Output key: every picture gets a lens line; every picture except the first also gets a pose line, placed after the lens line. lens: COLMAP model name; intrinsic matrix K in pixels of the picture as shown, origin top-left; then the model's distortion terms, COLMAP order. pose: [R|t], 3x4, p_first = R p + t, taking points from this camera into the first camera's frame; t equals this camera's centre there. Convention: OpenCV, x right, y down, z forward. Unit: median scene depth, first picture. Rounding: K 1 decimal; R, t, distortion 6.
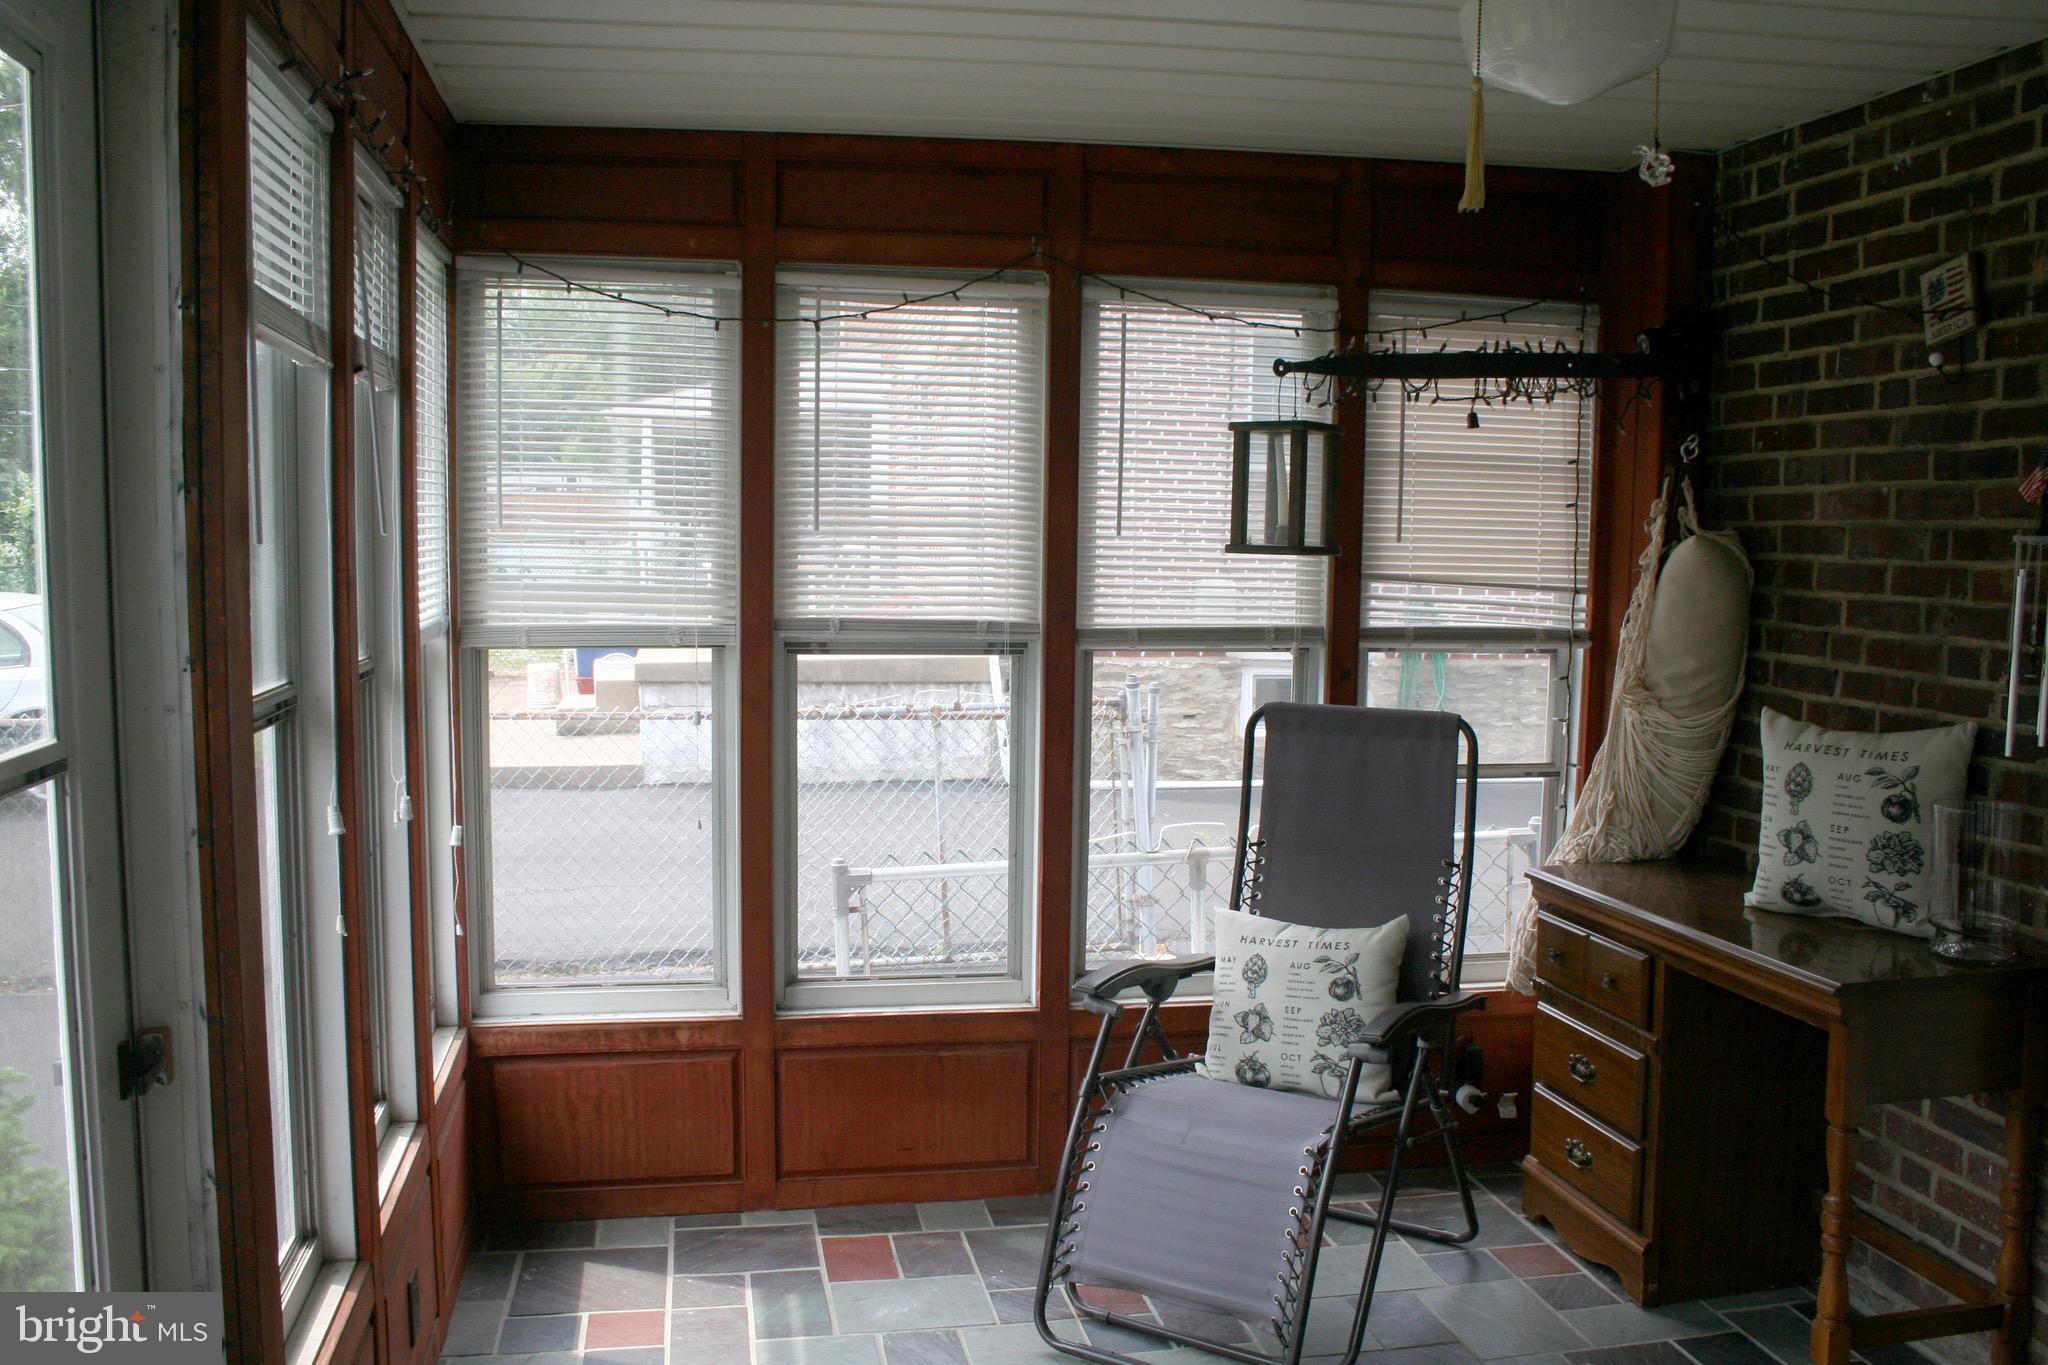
lens RADIAL K [[1702.4, 0, 1024.0], [0, 1702.4, 682.5], [0, 0, 1]] dist [-0.157515, 0.140142]
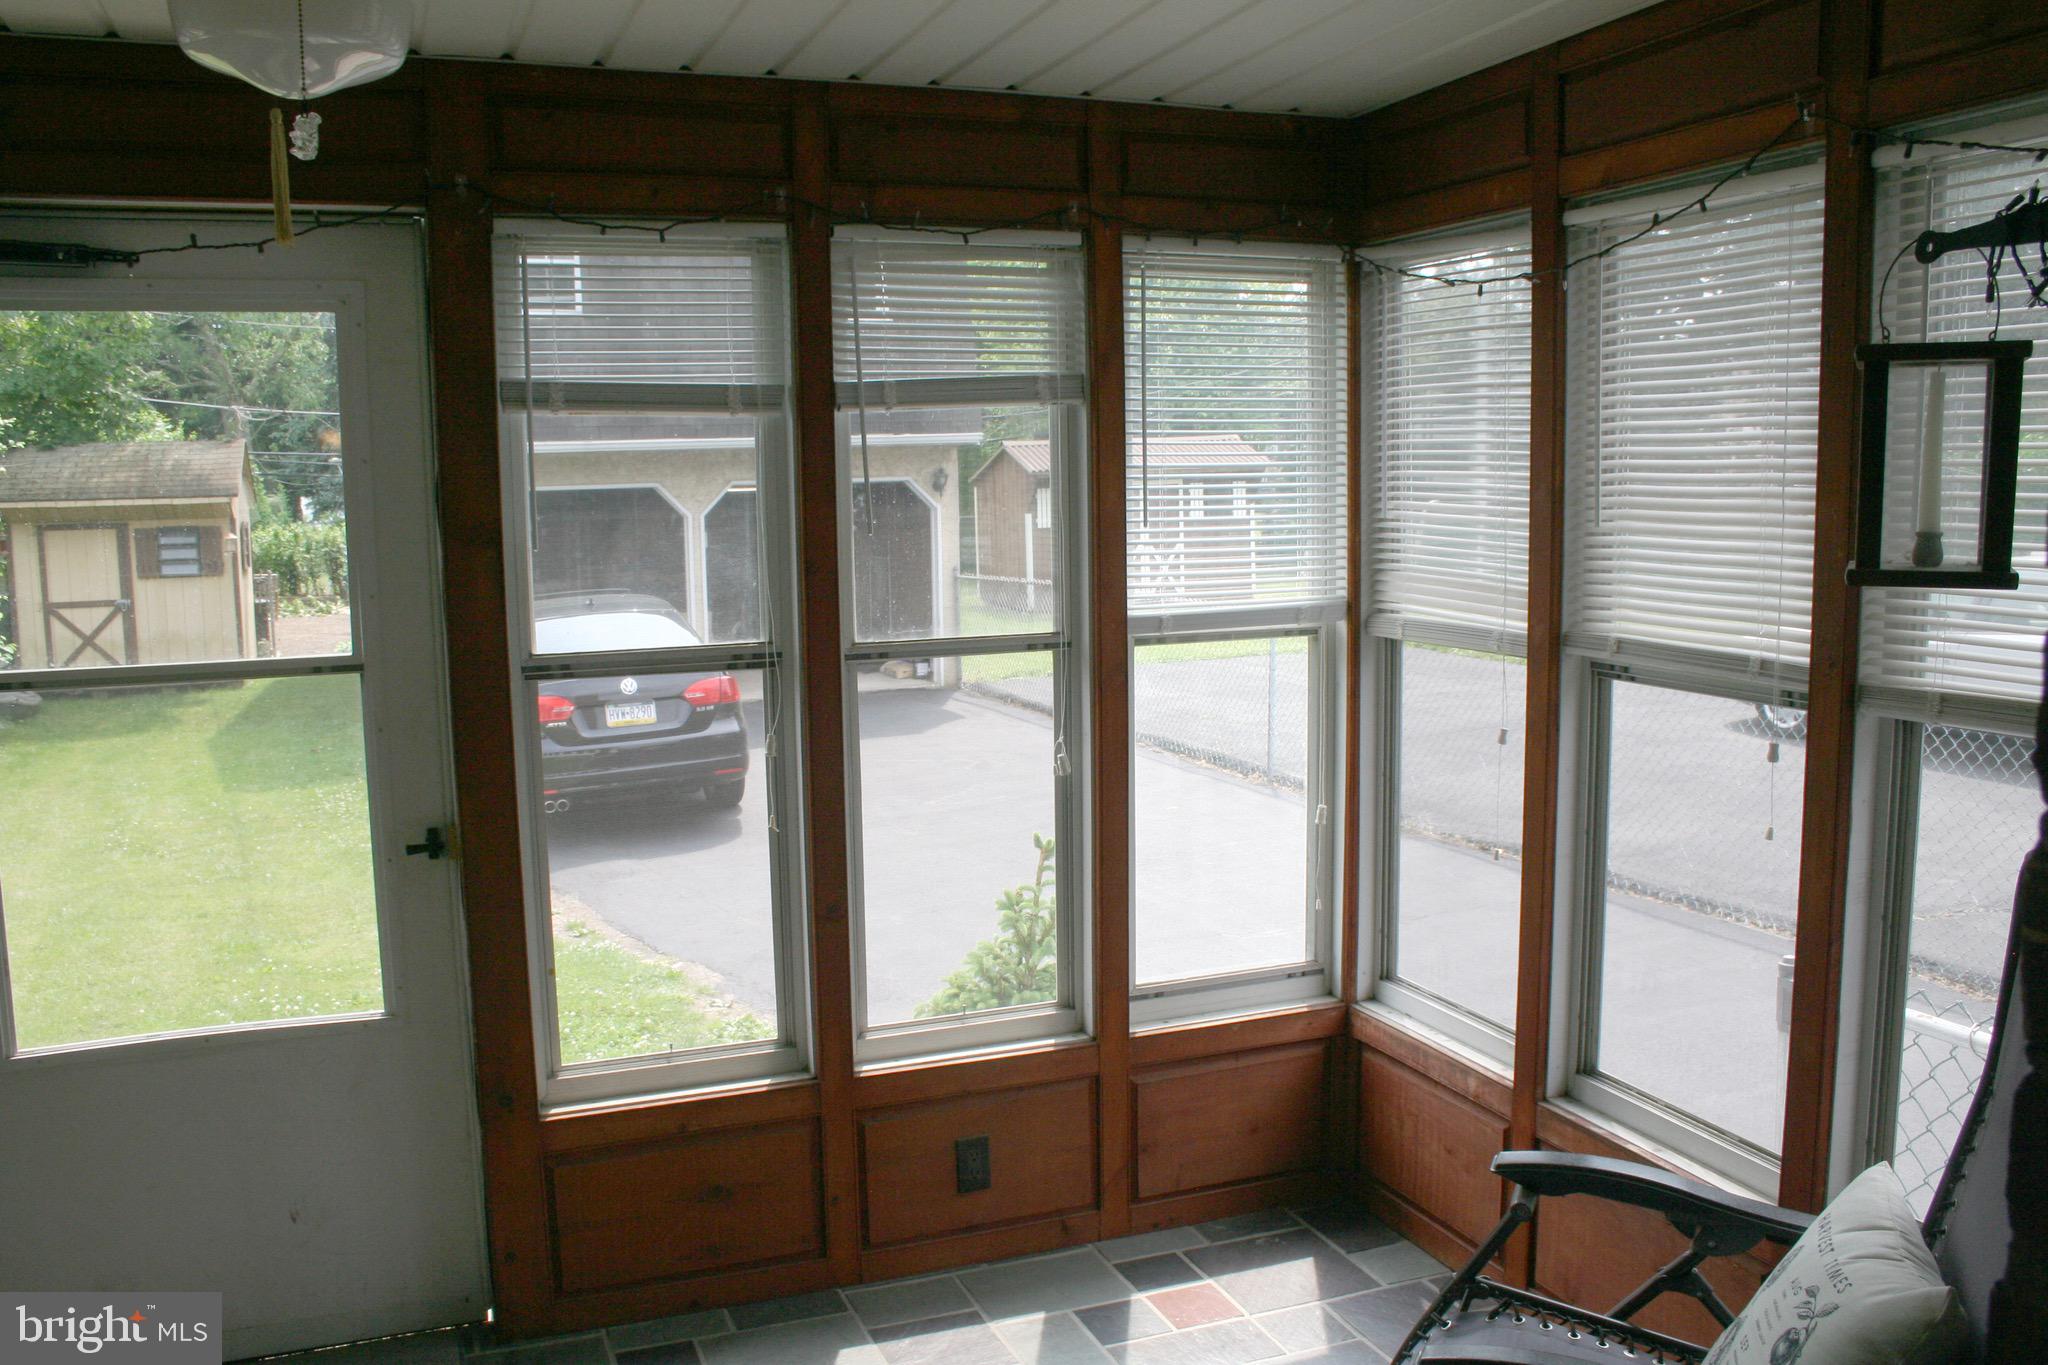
lens RADIAL K [[1702.4, 0, 1024.0], [0, 1702.4, 682.5], [0, 0, 1]] dist [-0.157515, 0.140142]
pose [[0.168058, 0.102523, -0.980431, 0.642932], [-0.059970, 0.993798, 0.093641, -0.077009], [0.983951, 0.043059, 0.173164, 0.621656]]
